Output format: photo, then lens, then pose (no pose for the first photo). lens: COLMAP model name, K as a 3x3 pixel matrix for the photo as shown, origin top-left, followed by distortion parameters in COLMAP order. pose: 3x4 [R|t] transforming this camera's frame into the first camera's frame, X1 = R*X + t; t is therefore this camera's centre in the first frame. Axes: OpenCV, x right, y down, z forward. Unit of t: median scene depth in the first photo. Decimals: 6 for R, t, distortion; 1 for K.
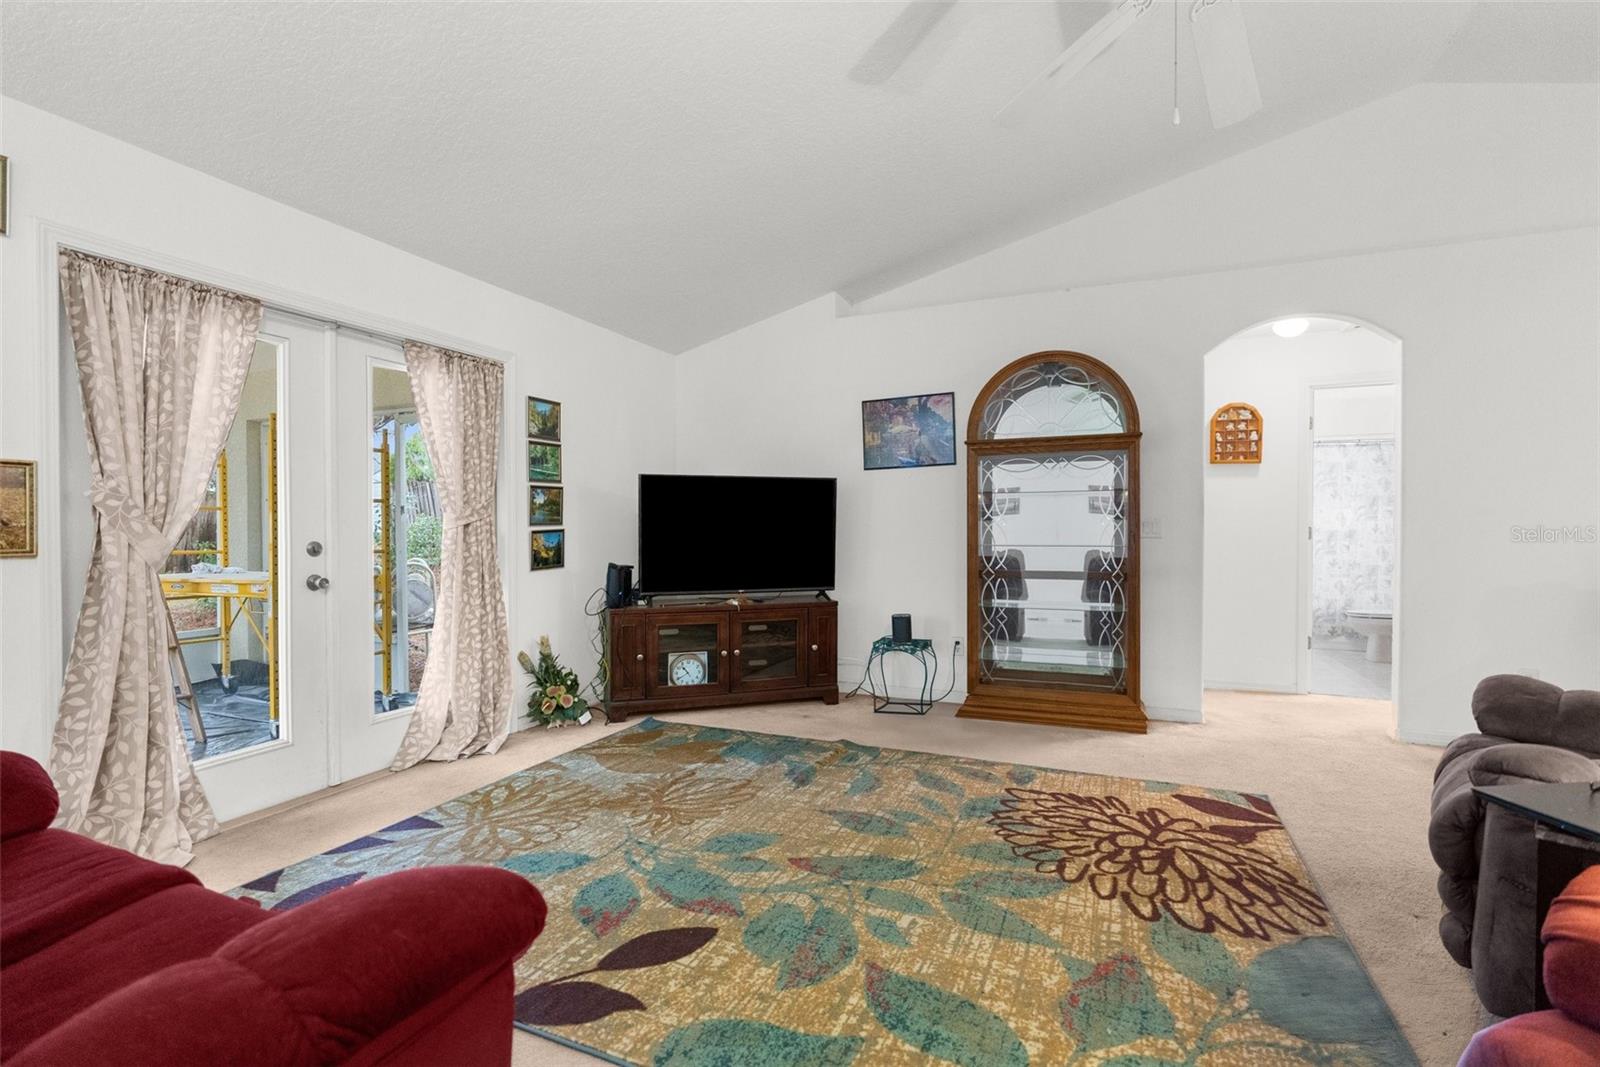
lens RADIAL K [[740.4, 0, 783.1], [0, 740.4, 542.0], [0, 0, 1]] dist [-0.009235, 0.002290]
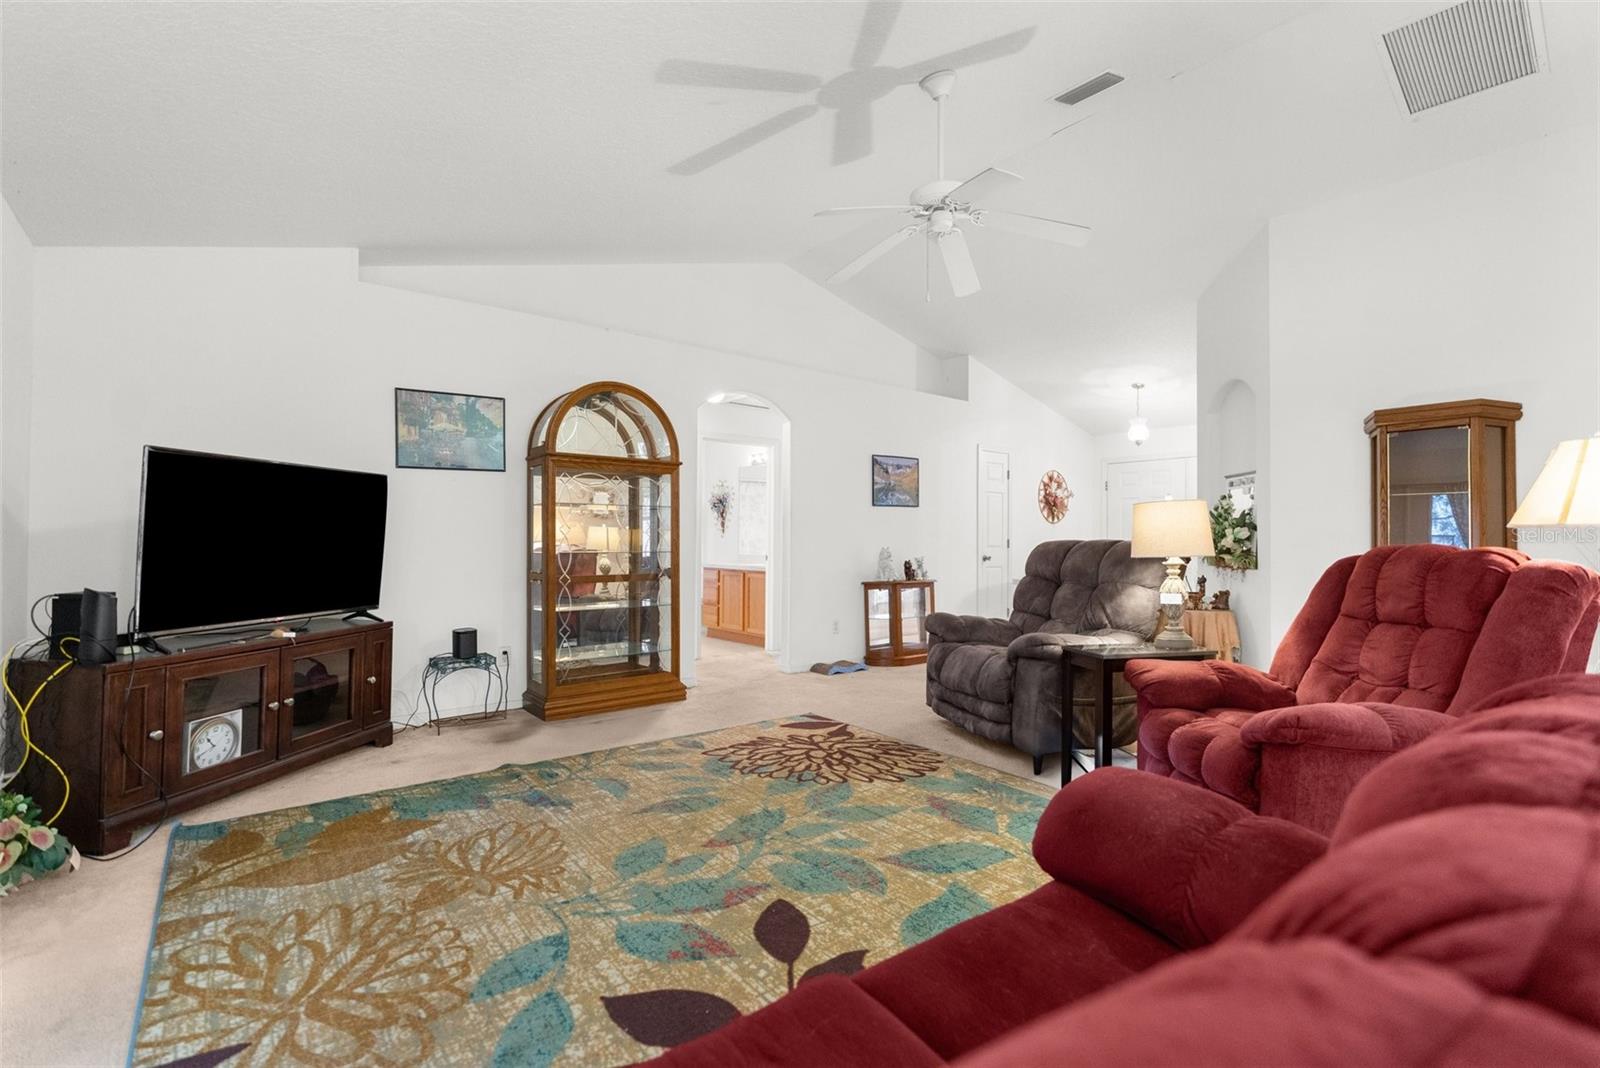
lens RADIAL K [[740.4, 0, 797.6], [0, 740.4, 532.3], [0, 0, 1]] dist [-0.009235, 0.002290]
pose [[0.450193, 0.014923, 0.892807, -0.665065], [0.008727, 0.999739, -0.021111, 0.000879], [-0.892889, 0.017296, 0.449945, 0.294432]]
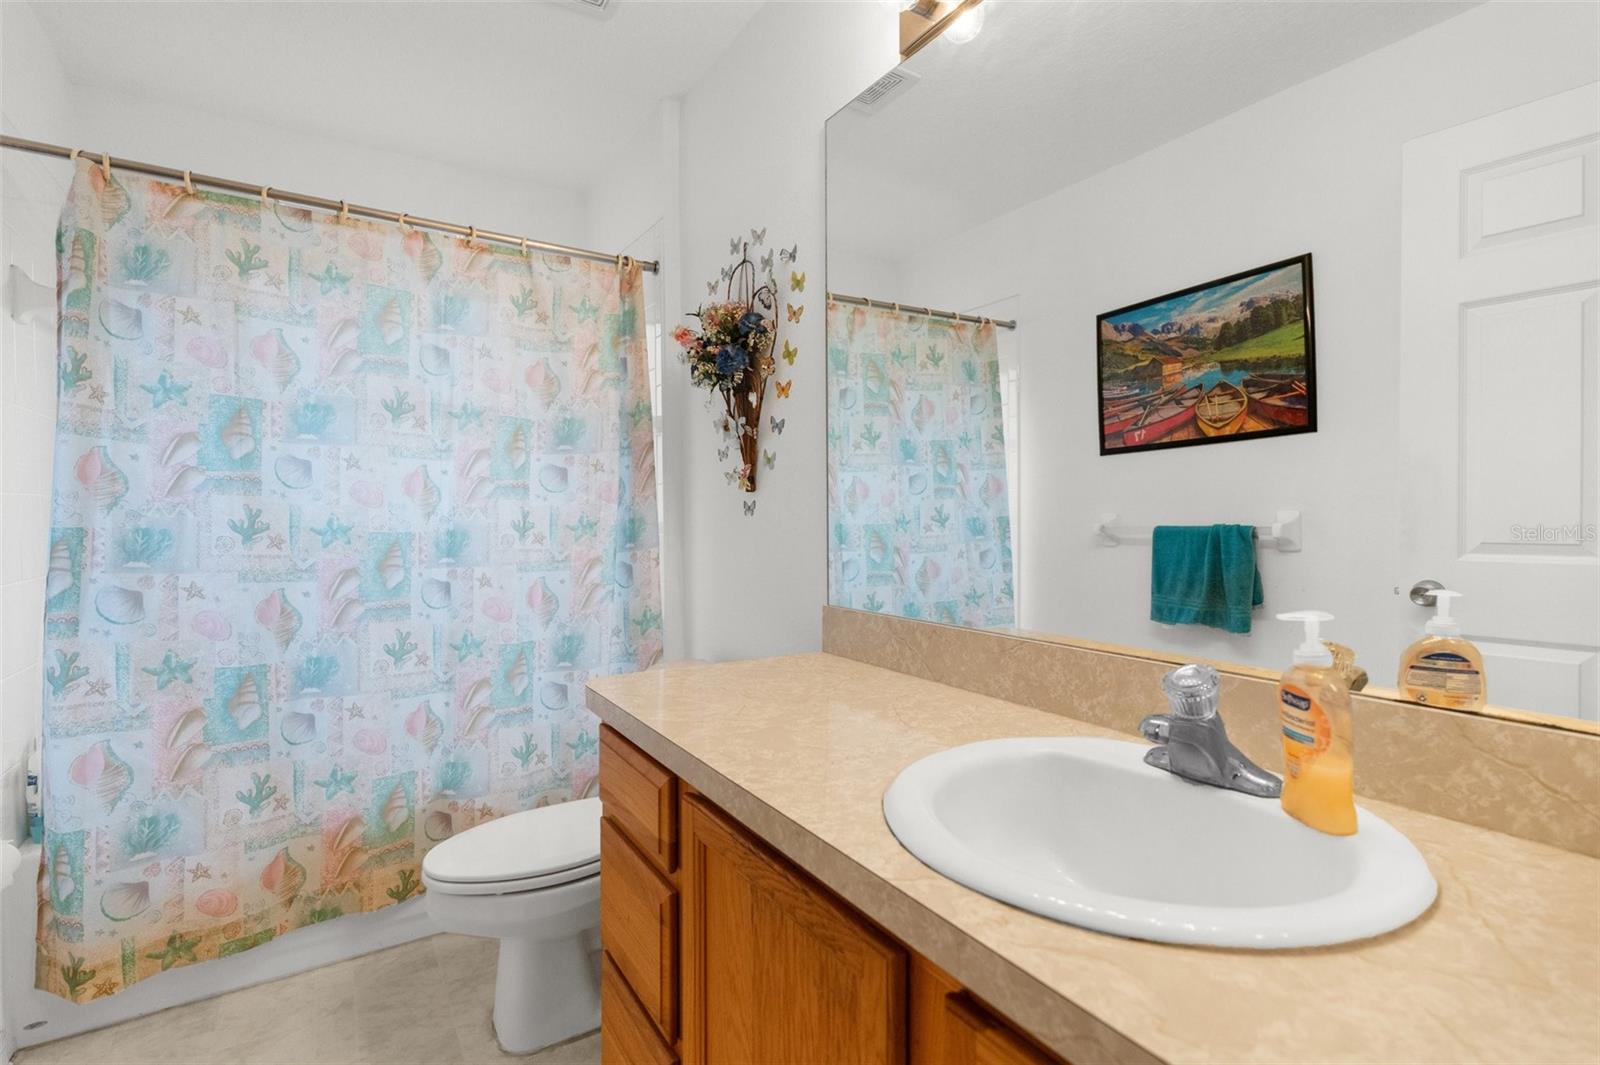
lens RADIAL K [[740.4, 0, 796.1], [0, 740.4, 535.7], [0, 0, 1]] dist [-0.009235, 0.002290]
pose [[0.542328, -0.005153, 0.840151, 1.170813], [0.022849, 0.999702, -0.008618, -0.016423], [-0.839856, 0.023870, 0.542284, 1.421508]]
